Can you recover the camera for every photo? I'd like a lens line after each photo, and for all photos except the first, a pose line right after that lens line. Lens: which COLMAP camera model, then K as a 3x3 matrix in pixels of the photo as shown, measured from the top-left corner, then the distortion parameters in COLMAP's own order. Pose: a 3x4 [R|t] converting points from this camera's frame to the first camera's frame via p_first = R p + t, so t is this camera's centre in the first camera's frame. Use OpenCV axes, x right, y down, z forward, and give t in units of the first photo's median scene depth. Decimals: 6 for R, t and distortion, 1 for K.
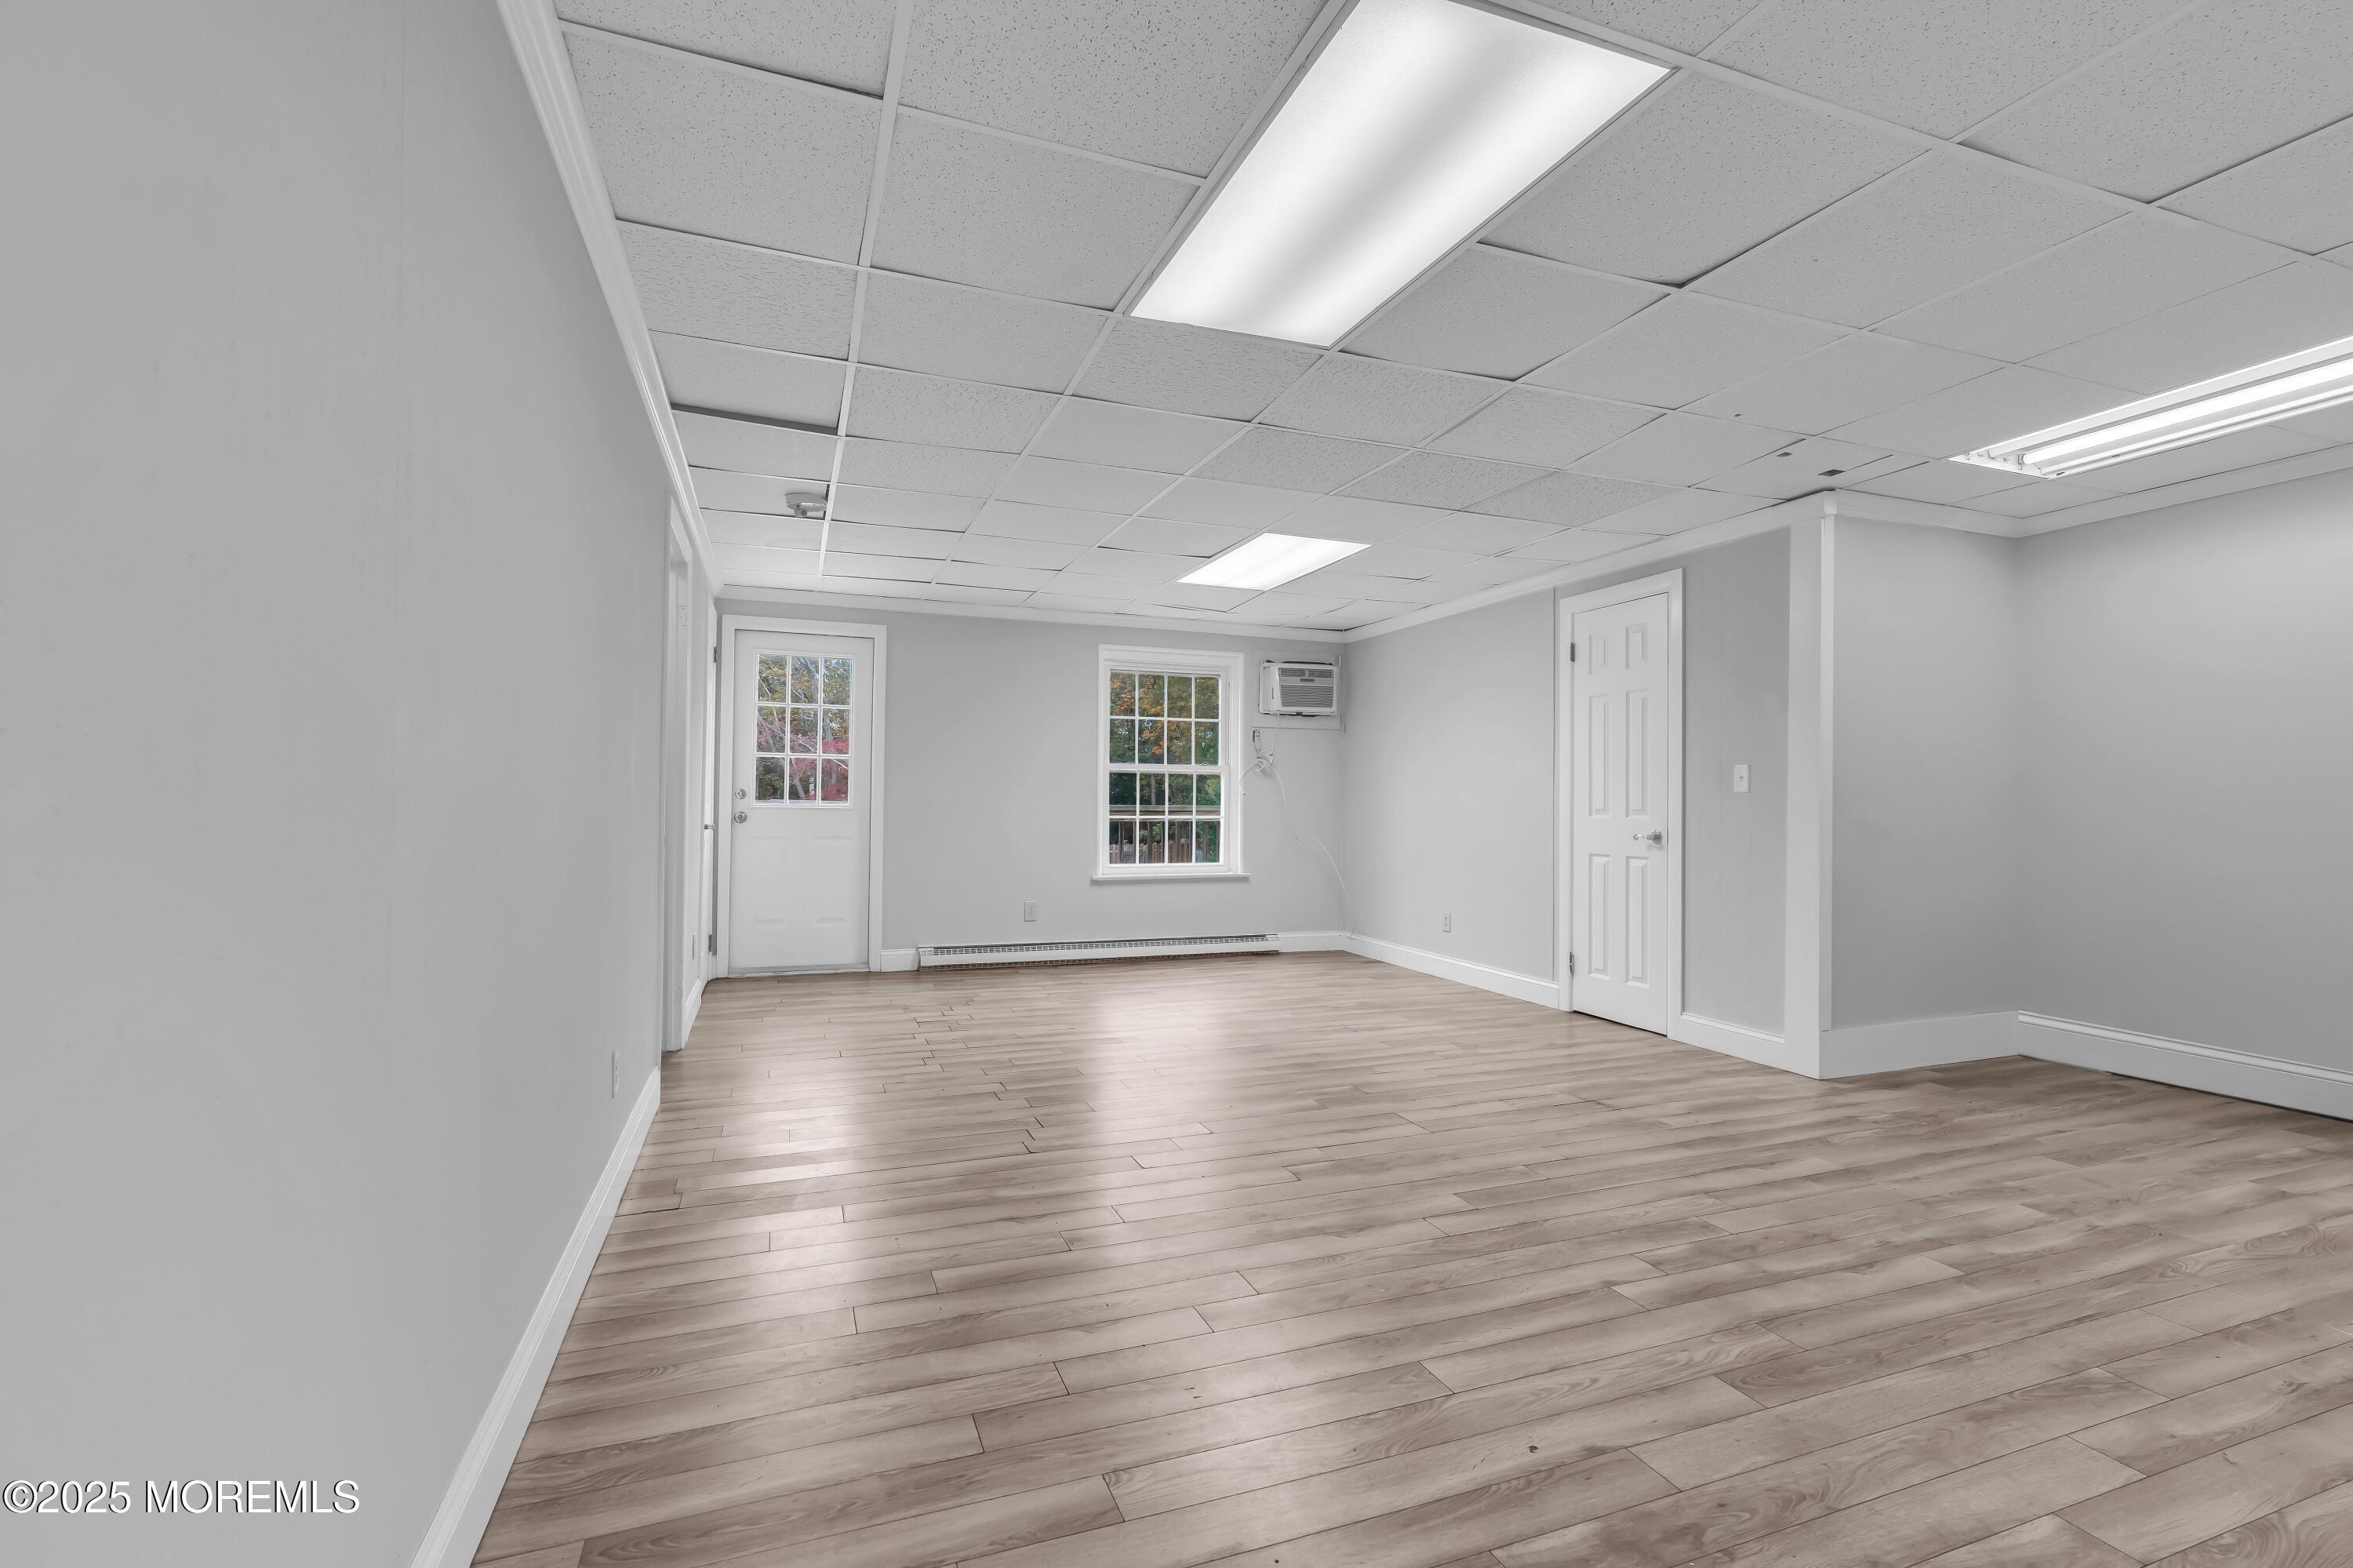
lens RADIAL K [[1049.2, 0, 1178.1], [0, 1049.2, 788.2], [0, 0, 1]] dist [-0.010386, 0.003916]
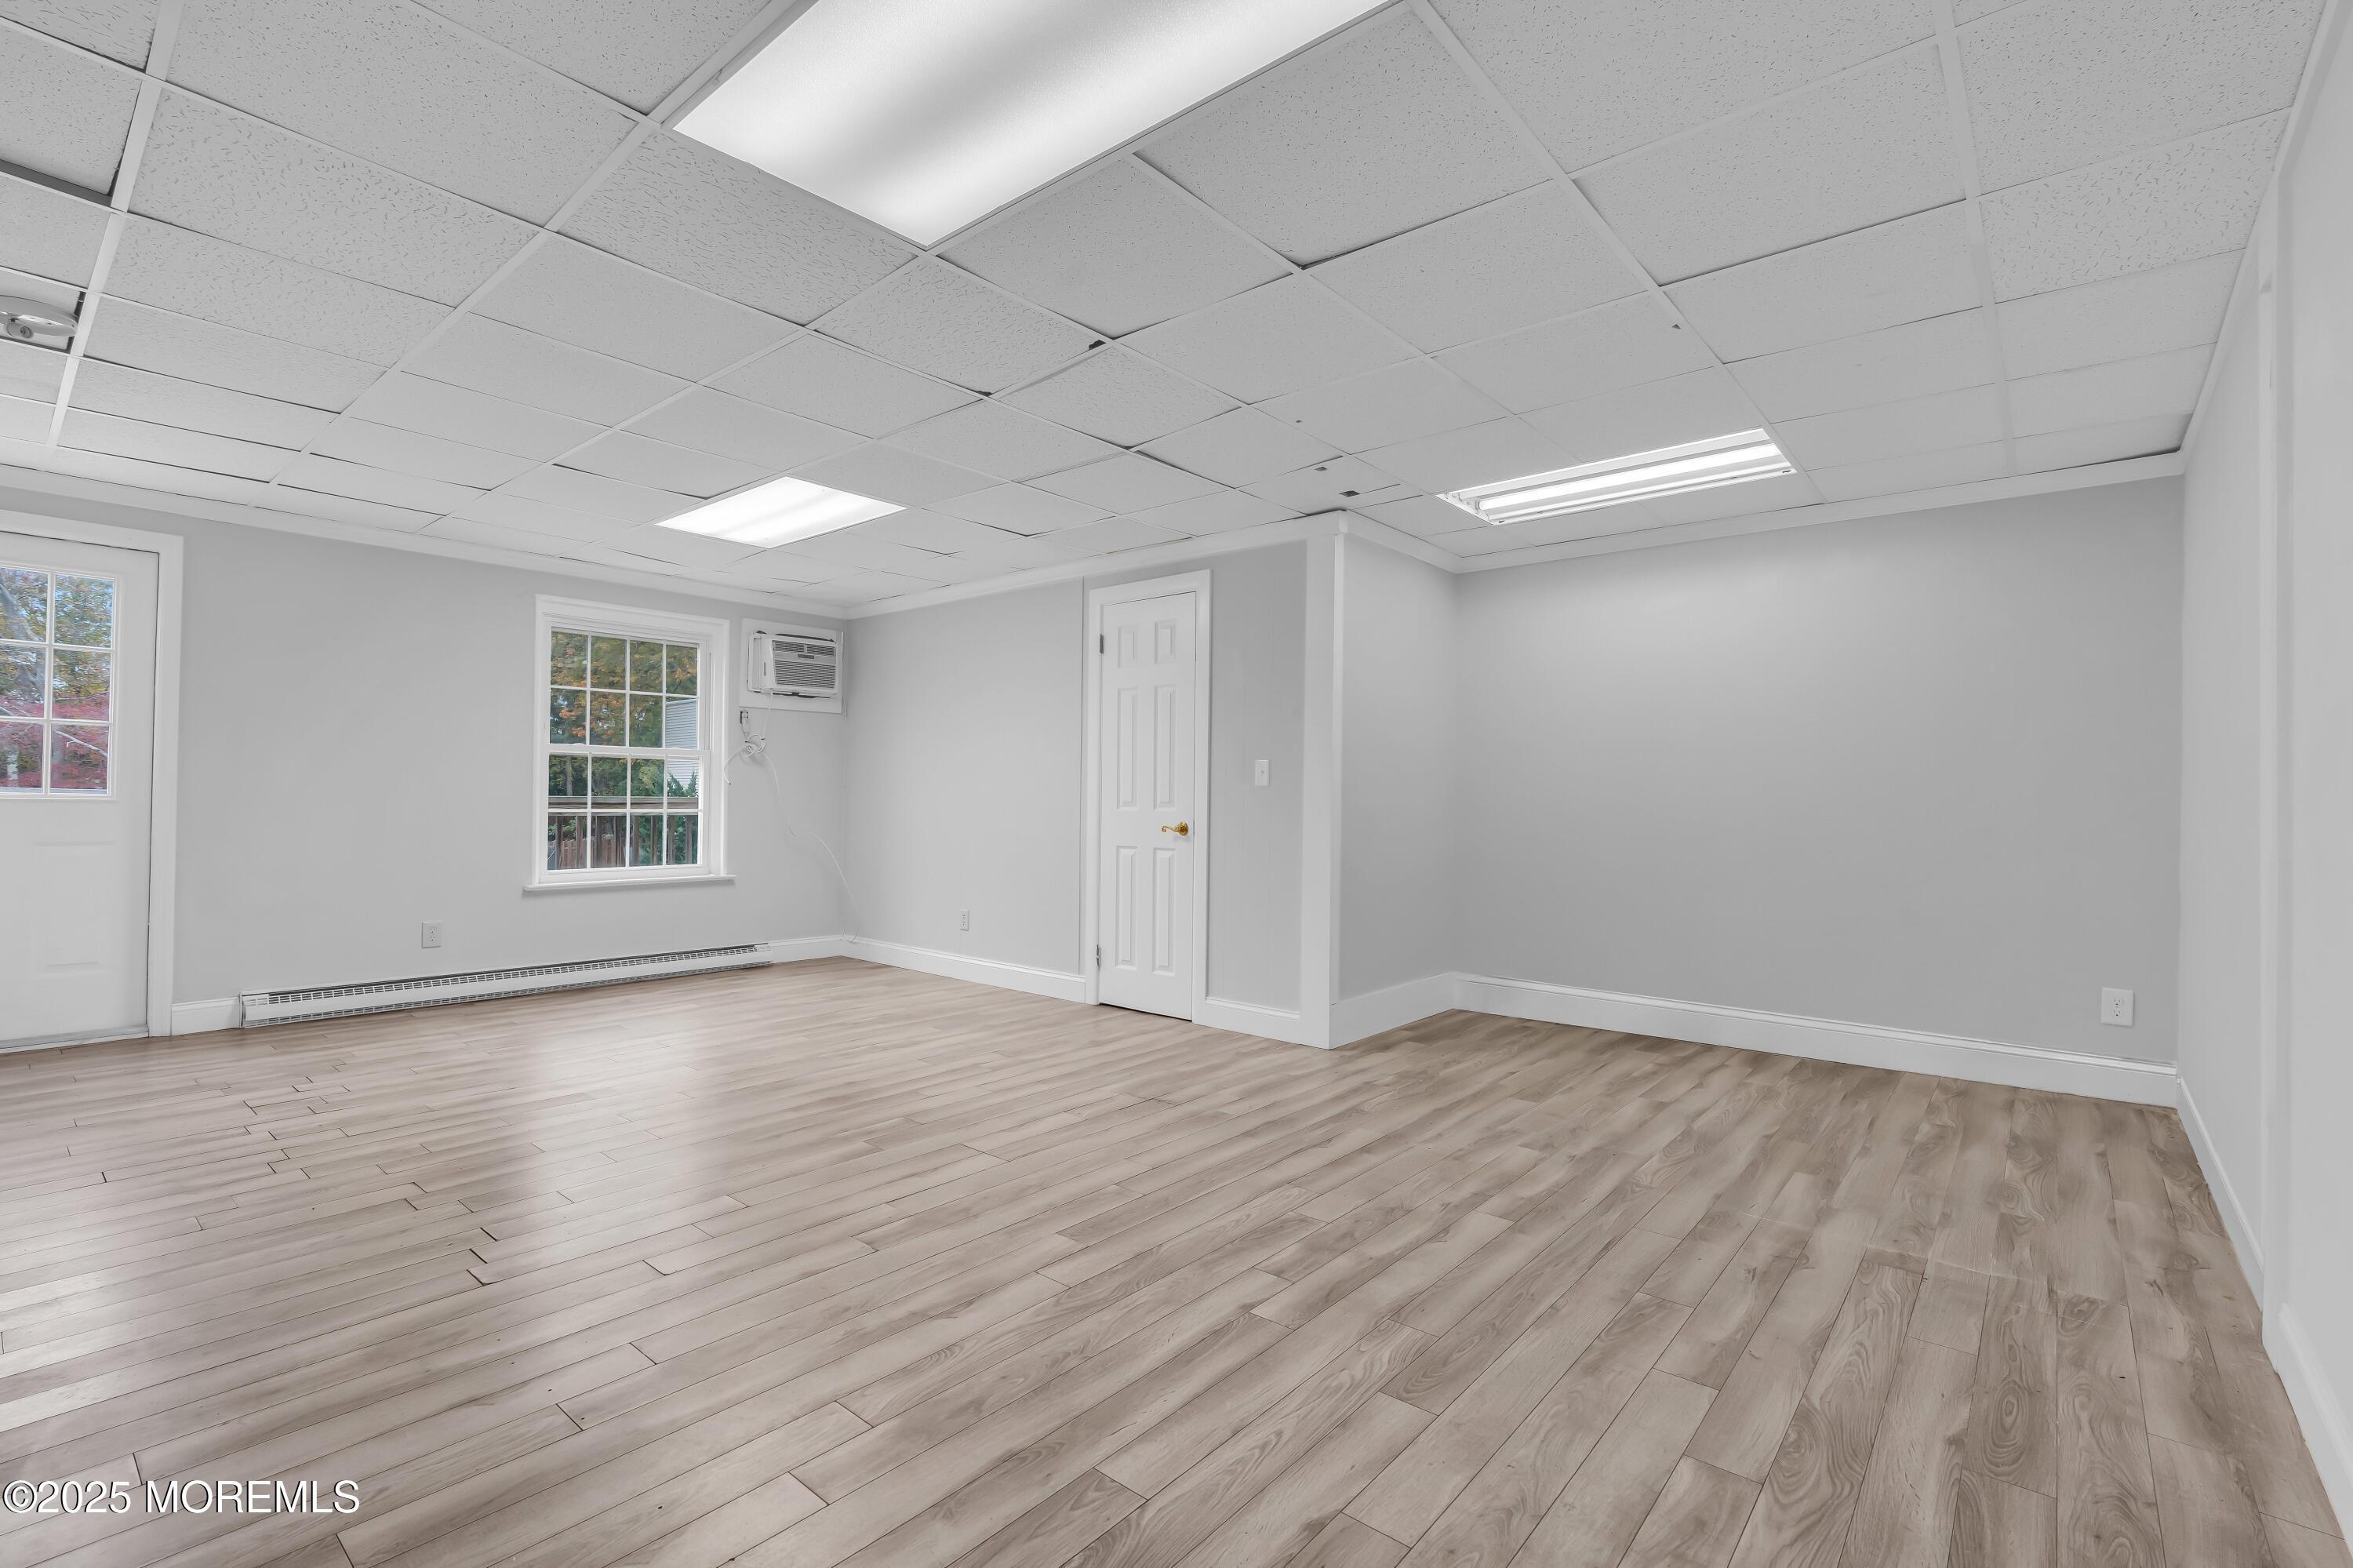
lens RADIAL K [[1049.2, 0, 1177.0], [0, 1049.2, 789.7], [0, 0, 1]] dist [-0.010386, 0.003916]
pose [[0.874926, 0.005582, 0.484224, -0.059830], [-0.010372, 0.999920, 0.007215, 0.001199], [-0.484145, -0.011335, 0.874914, 0.125778]]
